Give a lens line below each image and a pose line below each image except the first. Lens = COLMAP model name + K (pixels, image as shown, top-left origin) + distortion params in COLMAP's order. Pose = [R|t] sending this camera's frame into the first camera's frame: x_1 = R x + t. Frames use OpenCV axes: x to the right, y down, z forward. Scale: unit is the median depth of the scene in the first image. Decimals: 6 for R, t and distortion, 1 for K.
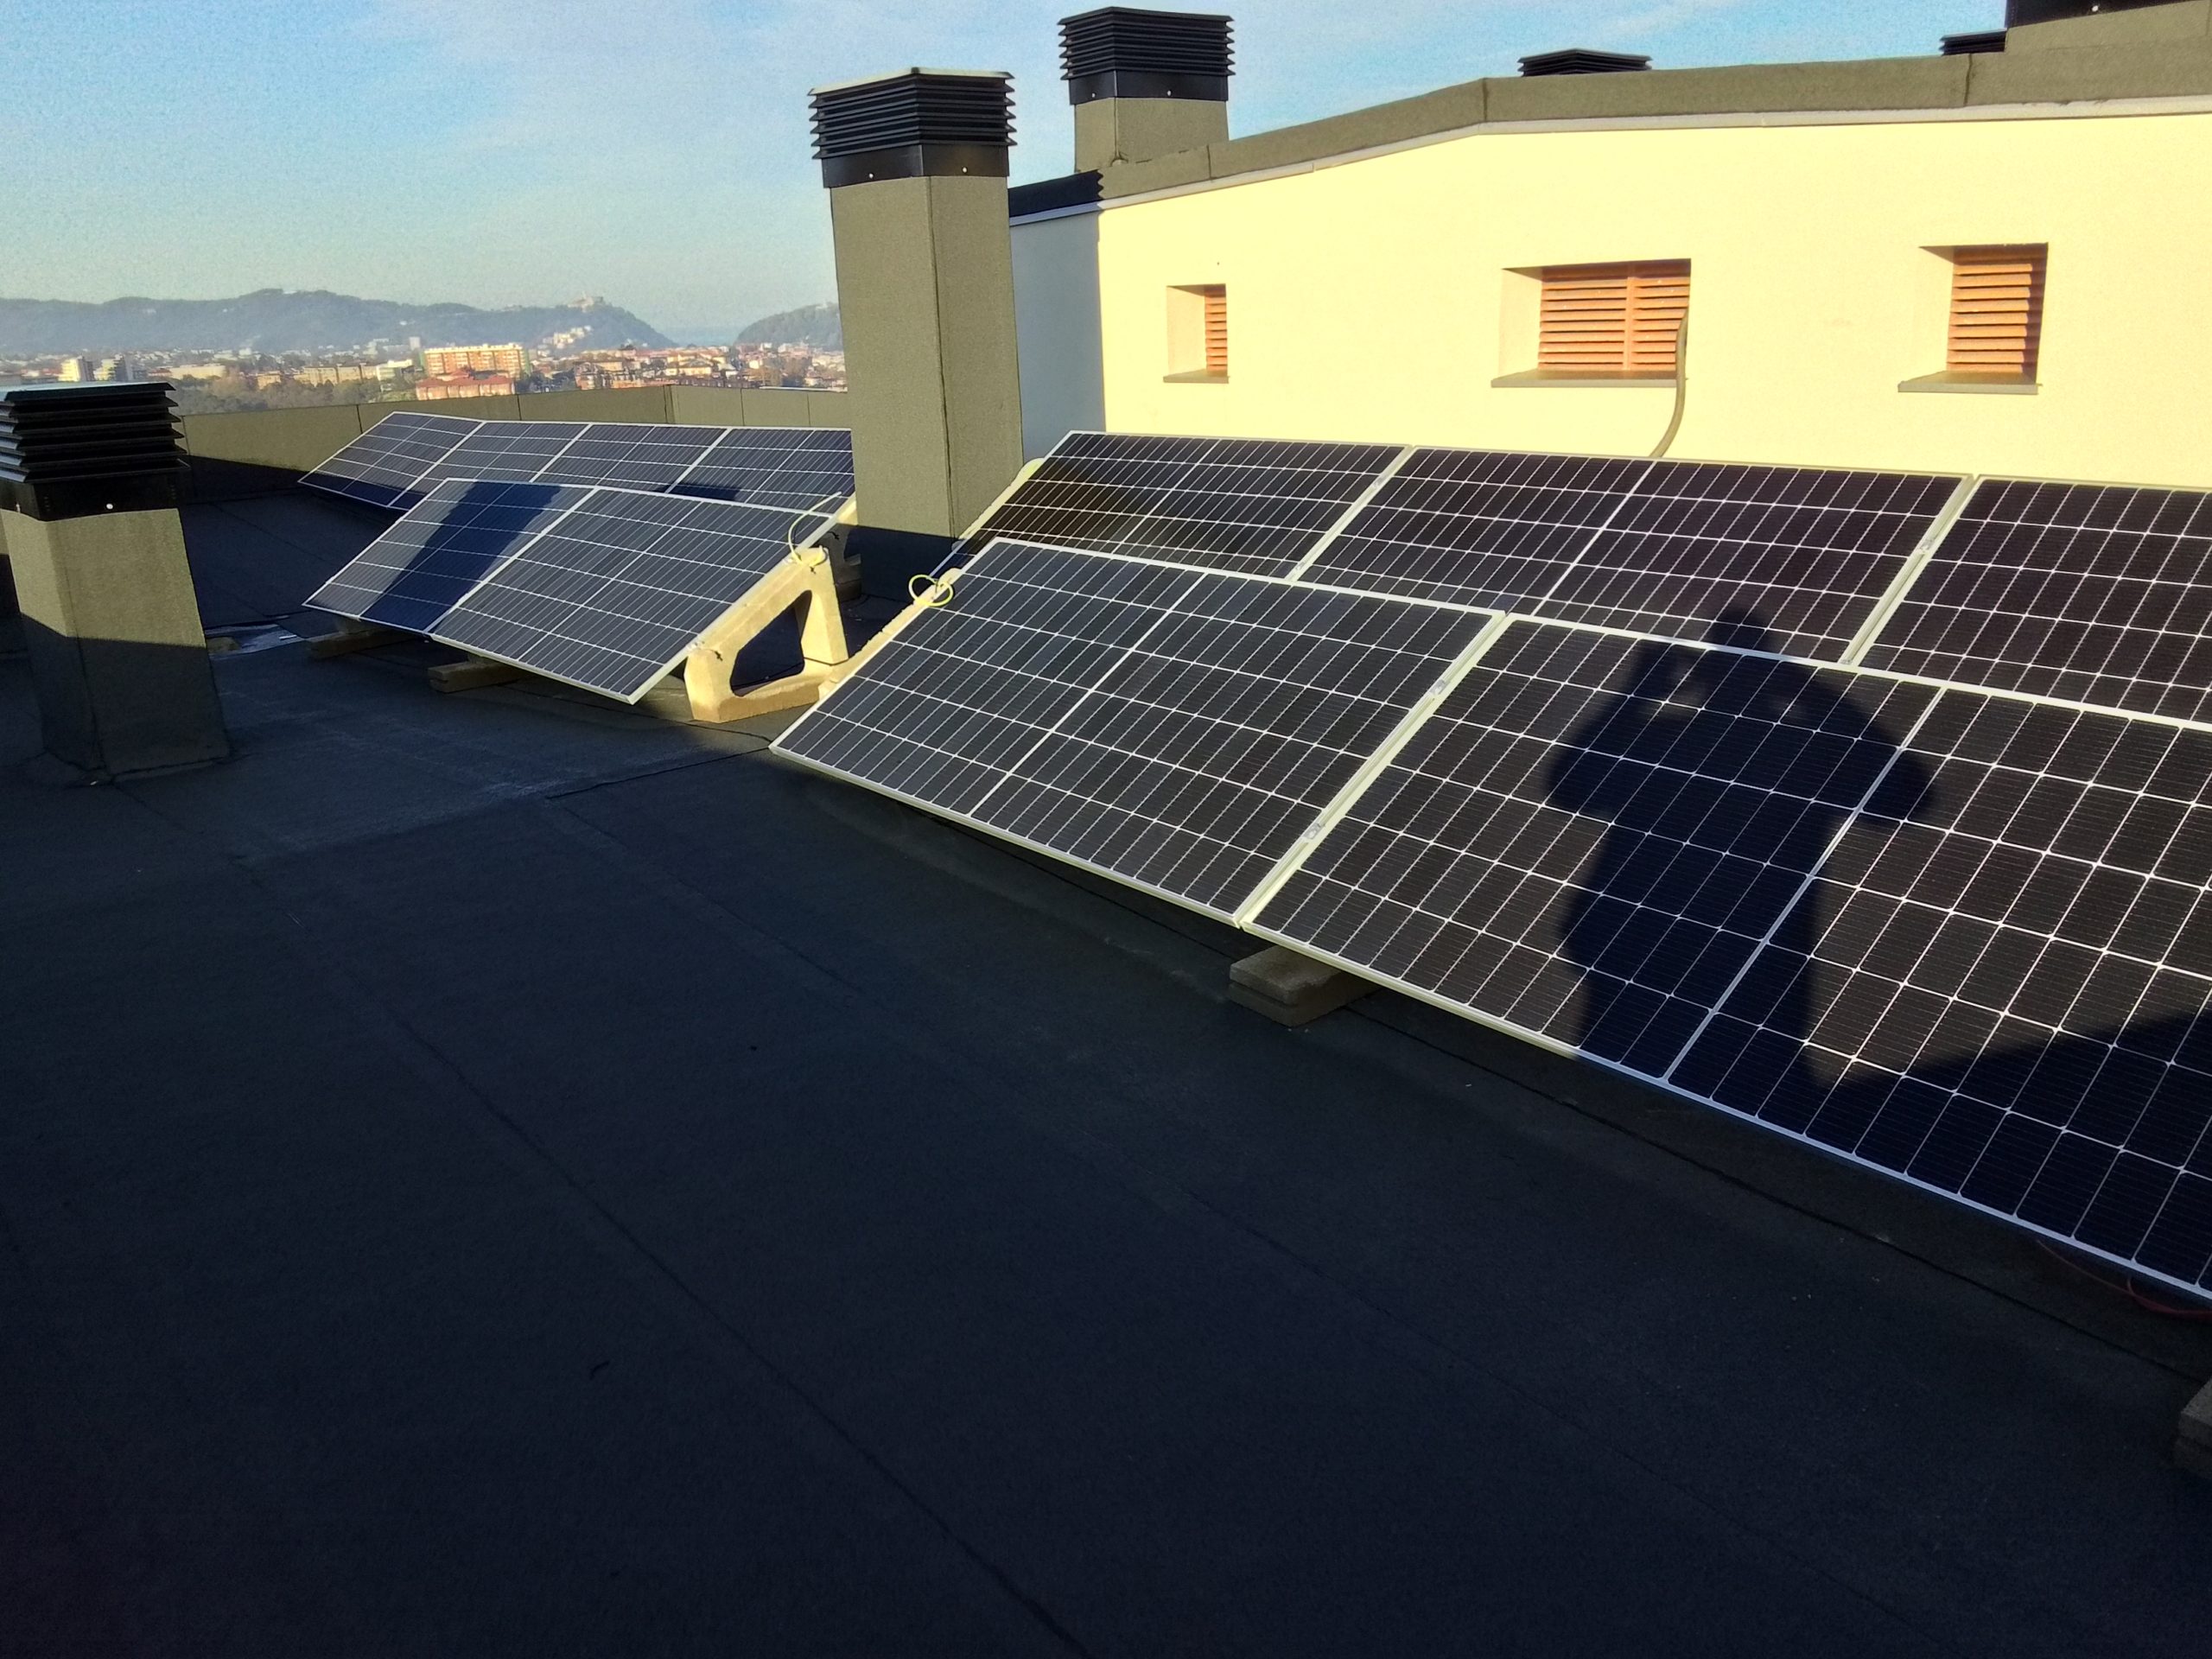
lens RADIAL K [[1726.3, 0, 1106.0], [0, 1726.3, 829.5], [0, 0, 1]] dist [0.065269, -0.204898]
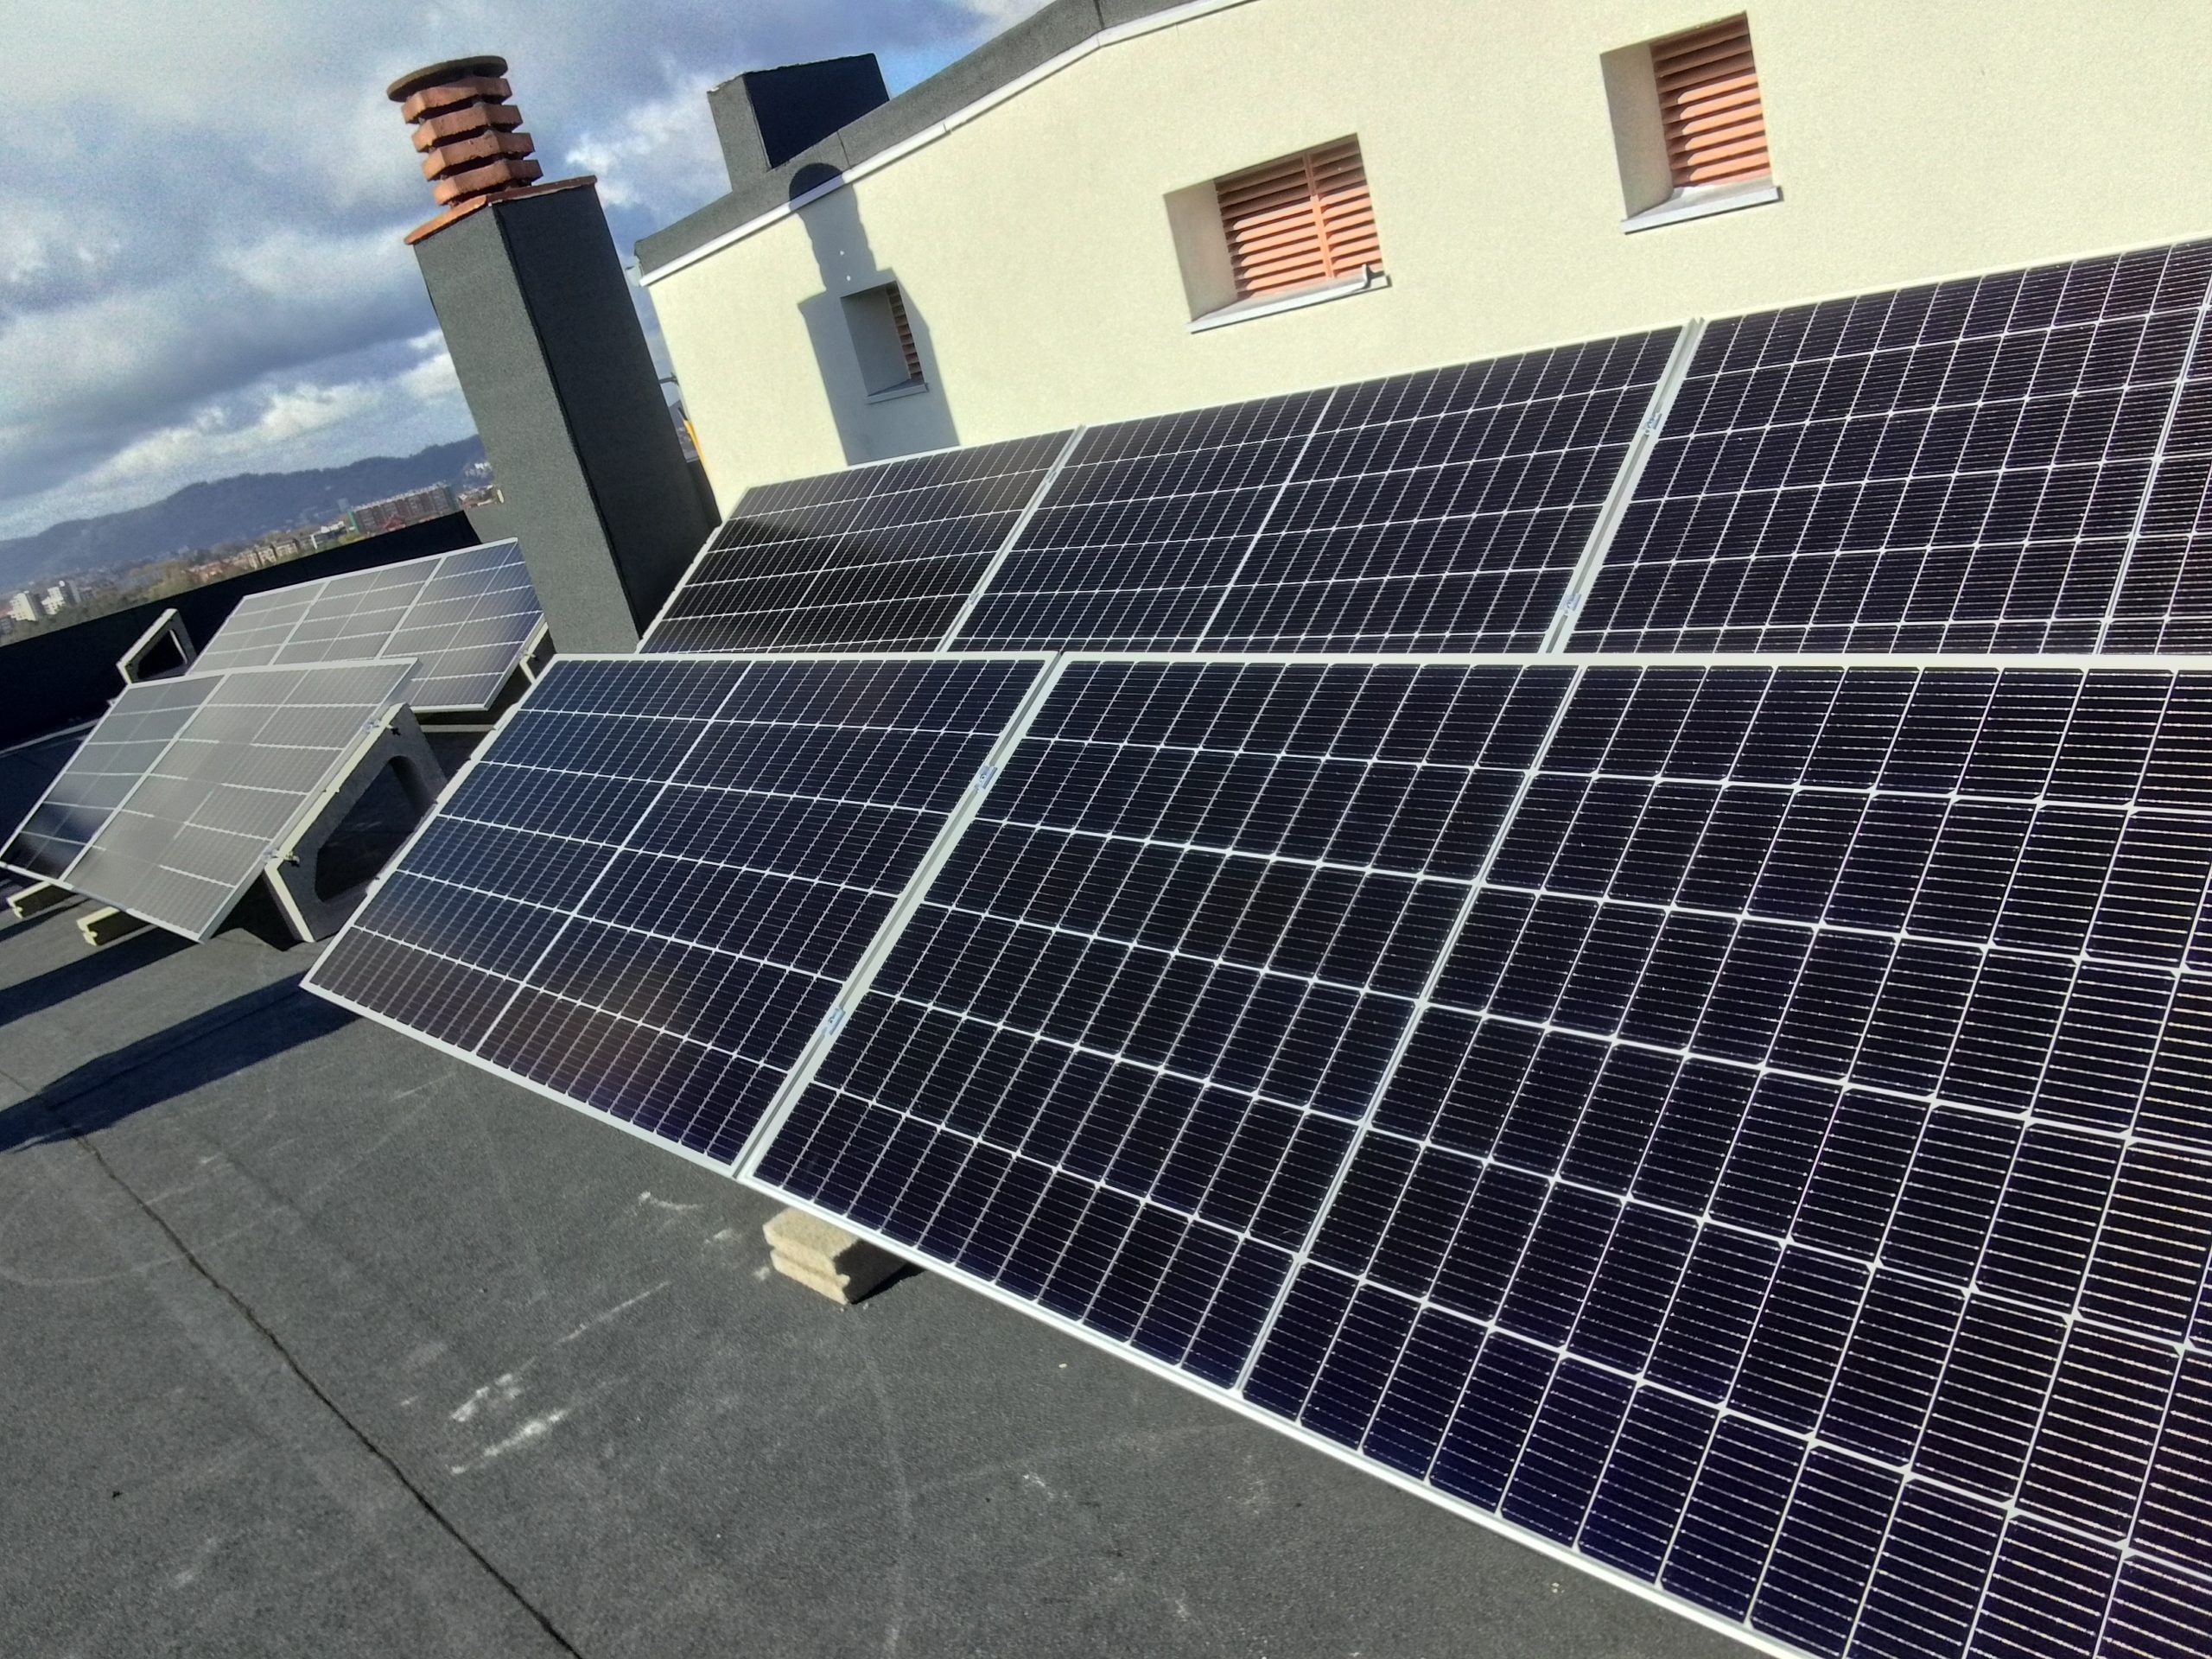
lens RADIAL K [[1726.3, 0, 1106.0], [0, 1726.3, 829.5], [0, 0, 1]] dist [0.065269, -0.204898]
pose [[0.975608, -0.219398, 0.007390, 0.202831], [0.219393, 0.975635, 0.001457, -0.043420], [-0.007529, 0.000200, 0.999972, 0.235540]]
